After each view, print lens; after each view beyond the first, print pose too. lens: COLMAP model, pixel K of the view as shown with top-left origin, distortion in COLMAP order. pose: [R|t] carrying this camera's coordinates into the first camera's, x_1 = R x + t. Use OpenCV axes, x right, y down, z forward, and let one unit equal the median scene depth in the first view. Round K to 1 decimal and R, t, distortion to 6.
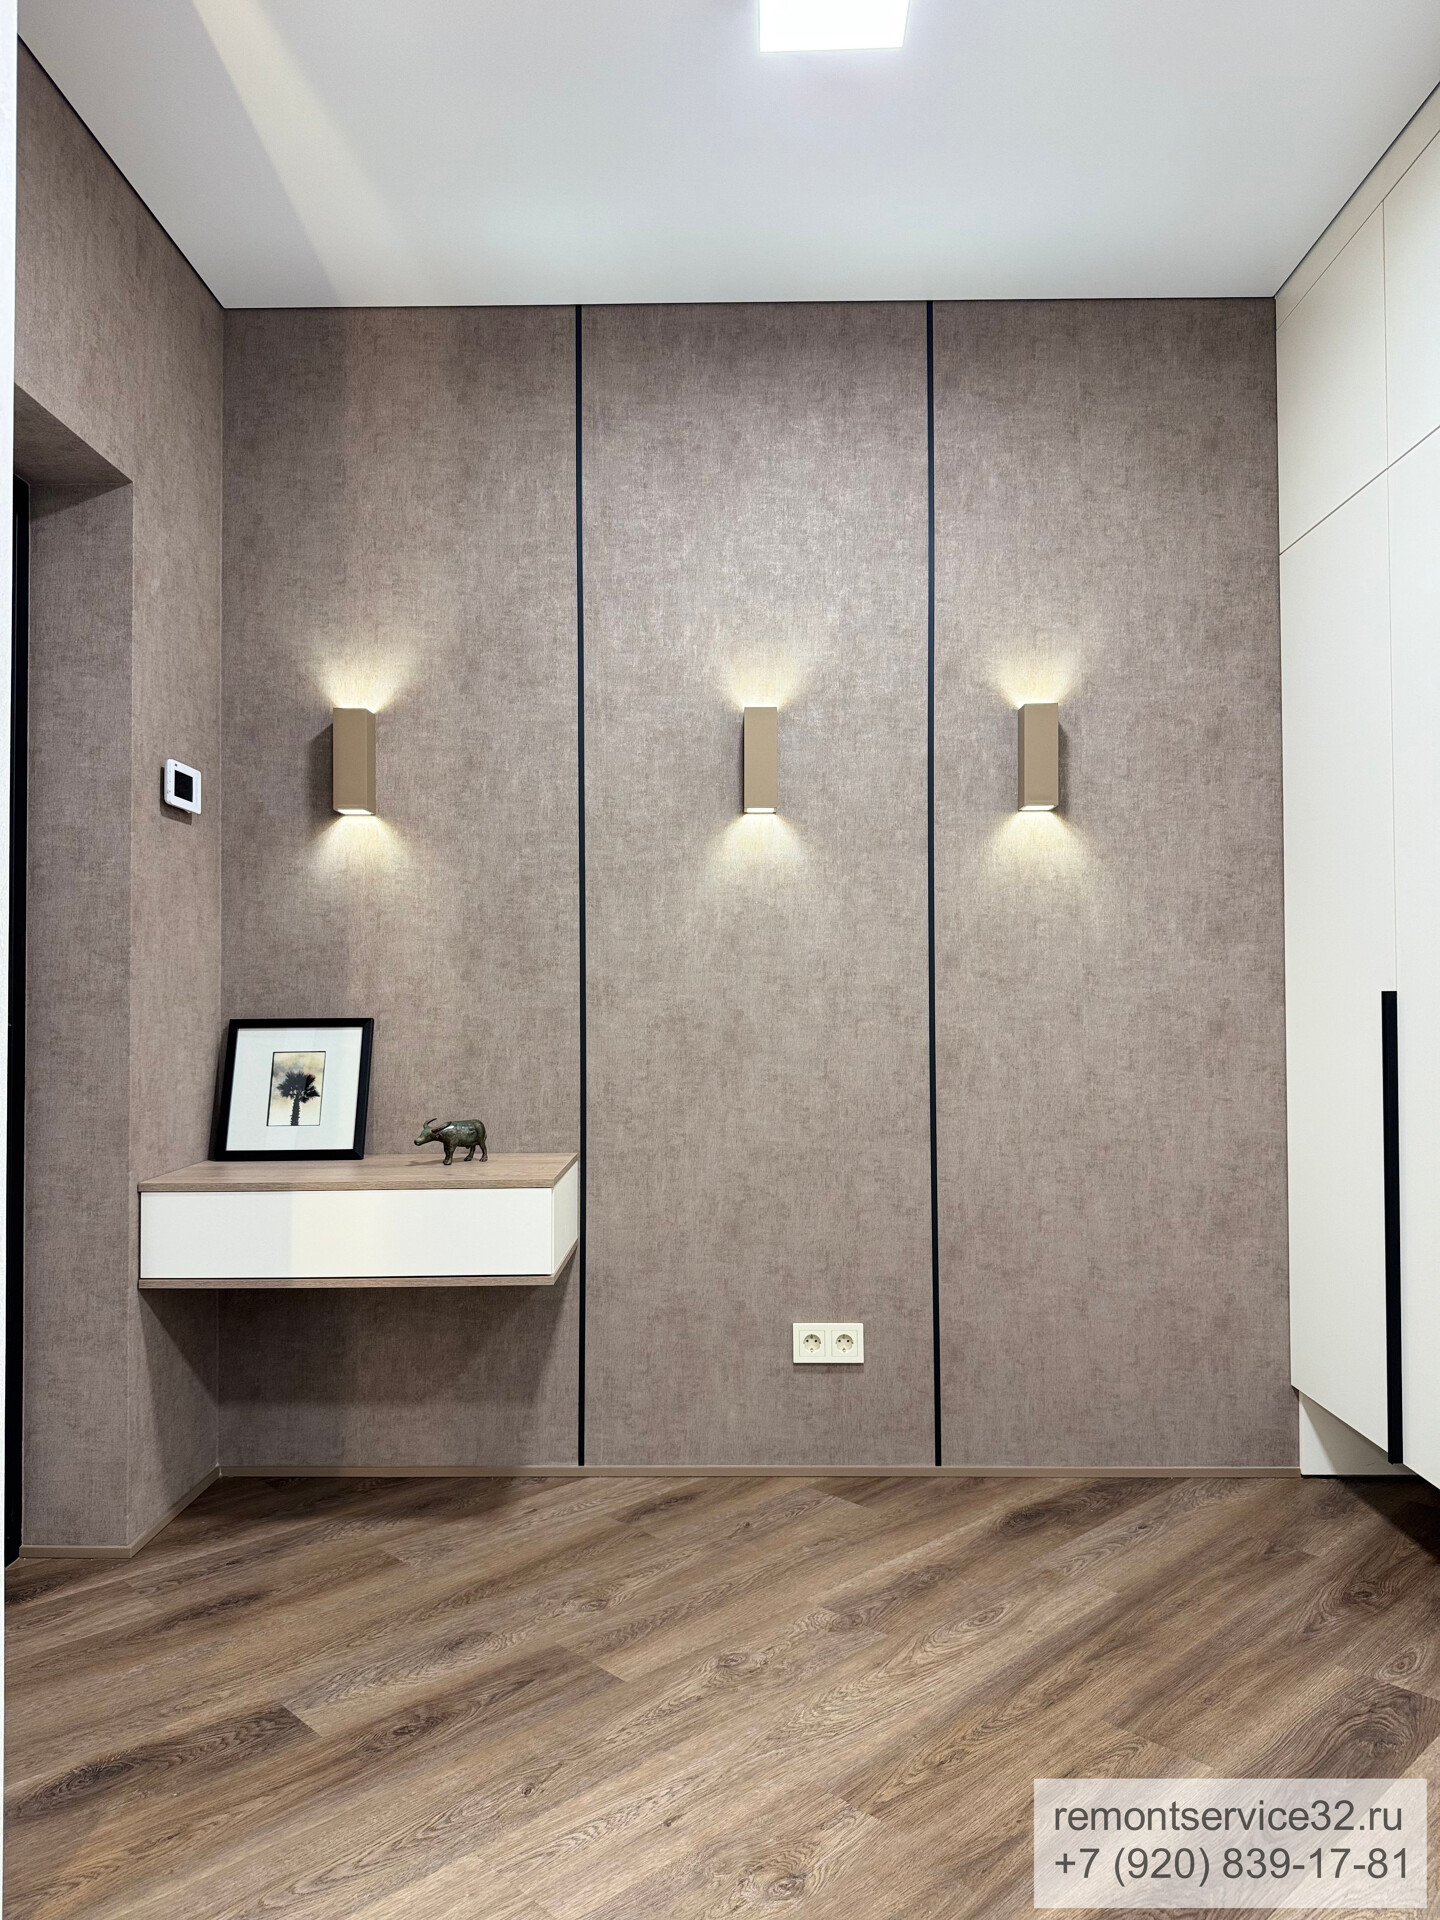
lens RADIAL K [[1372.0, 0, 720.0], [0, 1372.0, 960.0], [0, 0, 1]] dist [0.010670, -0.008109]
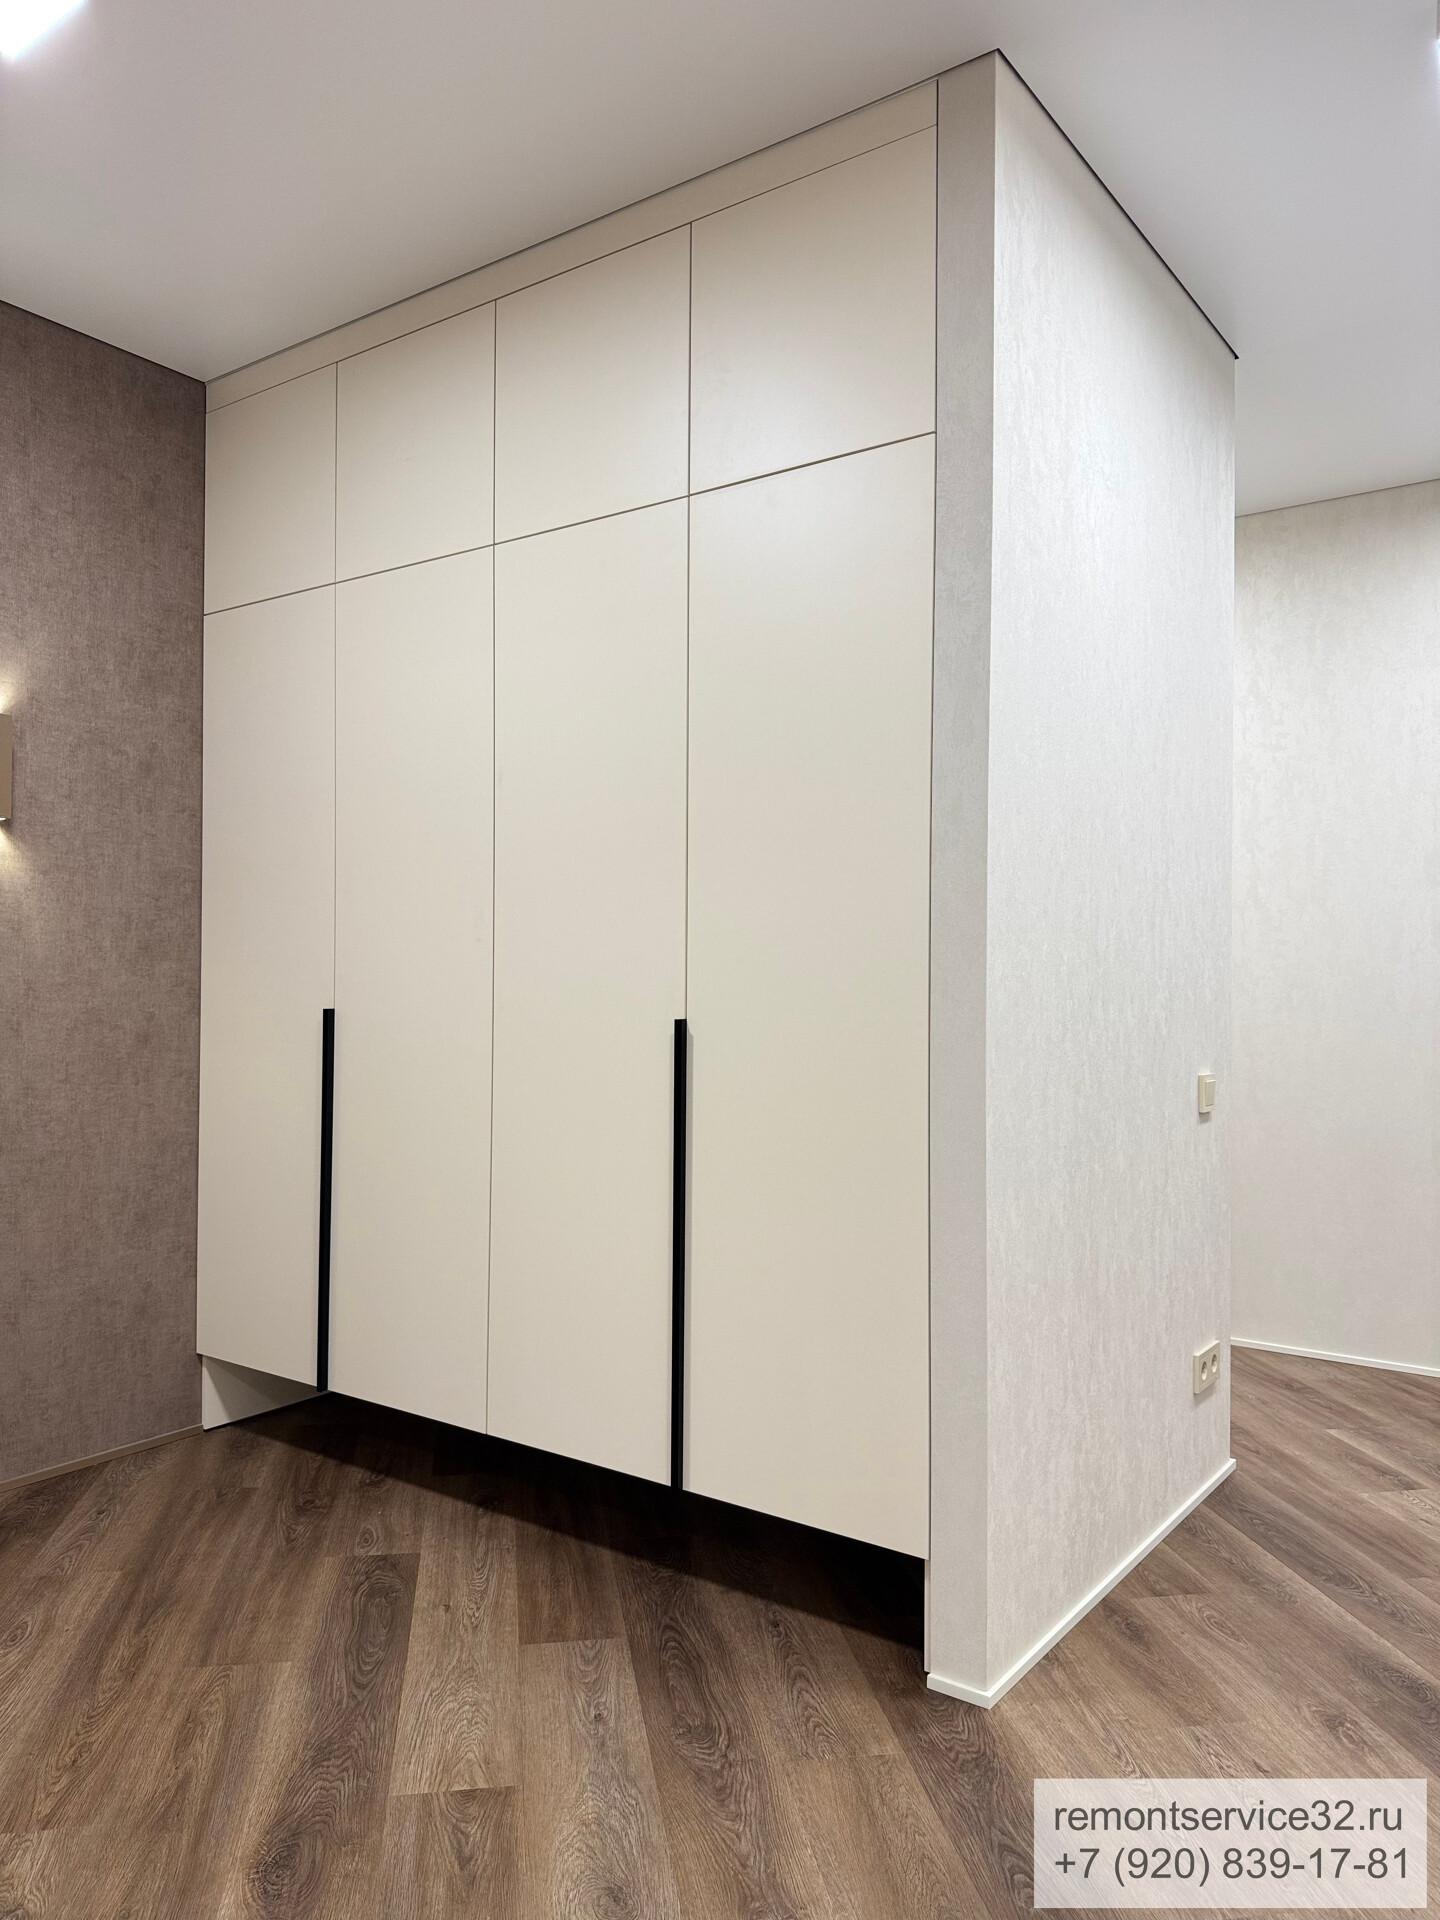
lens RADIAL K [[1366.7, 0, 720.0], [0, 1366.7, 960.0], [0, 0, 1]] dist [-0.003944, 0.001497]
pose [[0.574440, 0.020280, 0.818295, -0.265458], [-0.030054, 0.999542, -0.003674, -0.023143], [-0.817995, -0.022483, 0.574786, 0.009931]]
